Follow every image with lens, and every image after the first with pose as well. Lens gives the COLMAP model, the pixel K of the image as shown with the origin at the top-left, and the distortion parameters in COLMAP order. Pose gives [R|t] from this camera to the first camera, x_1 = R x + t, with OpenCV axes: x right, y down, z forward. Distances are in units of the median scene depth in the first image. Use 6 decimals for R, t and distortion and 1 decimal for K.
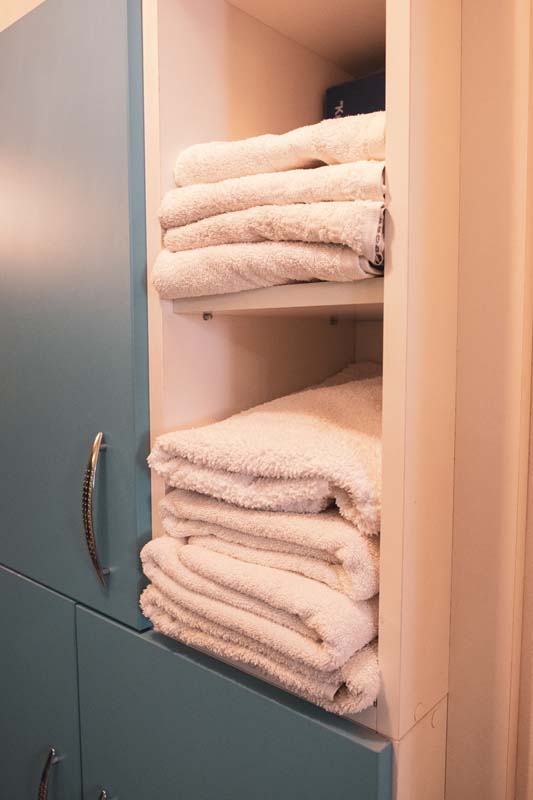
lens RADIAL K [[627.2, 0, 267.0], [0, 627.2, 400.7], [0, 0, 1]] dist [-0.024813, 0.007743]
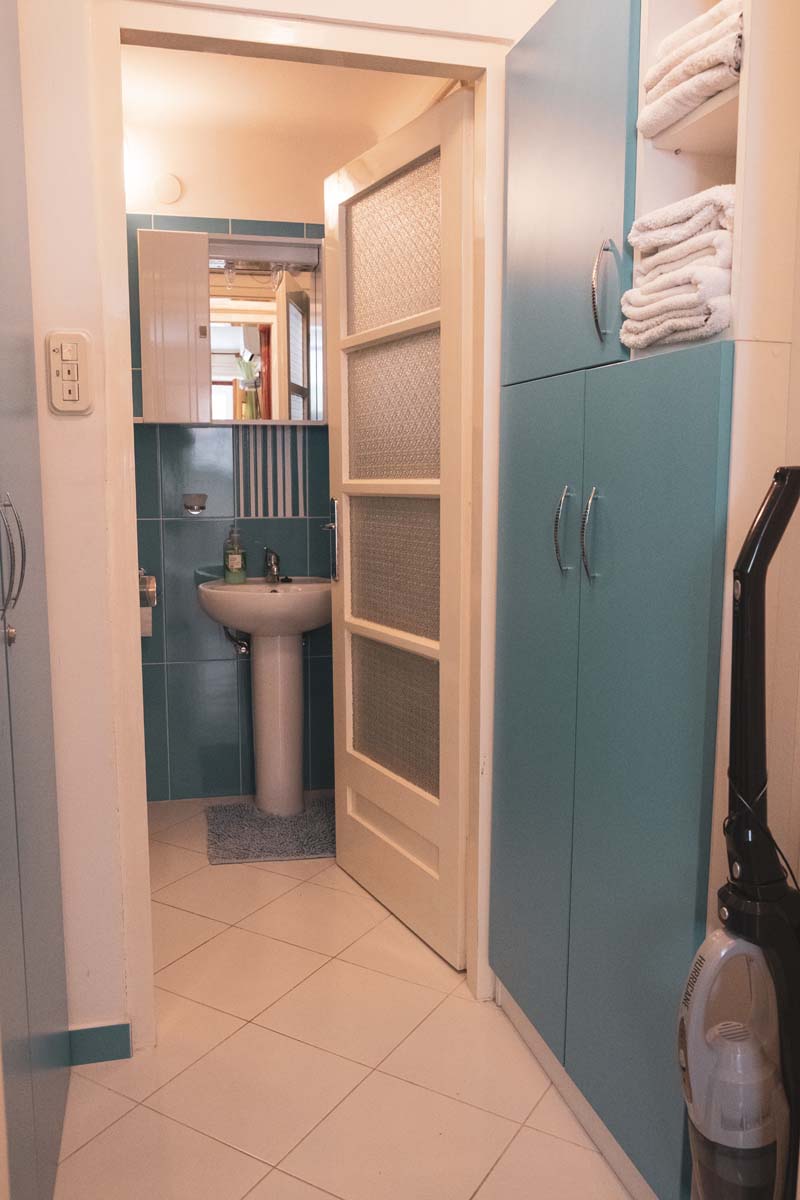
lens RADIAL K [[940.8, 0, 397.8], [0, 940.8, 597.0], [0, 0, 1]] dist [-0.024813, 0.007743]
pose [[0.833509, 0.082806, -0.546265, 0.863521], [-0.055572, 0.996256, 0.066224, 1.075684], [0.549704, -0.024841, 0.834990, -1.674607]]
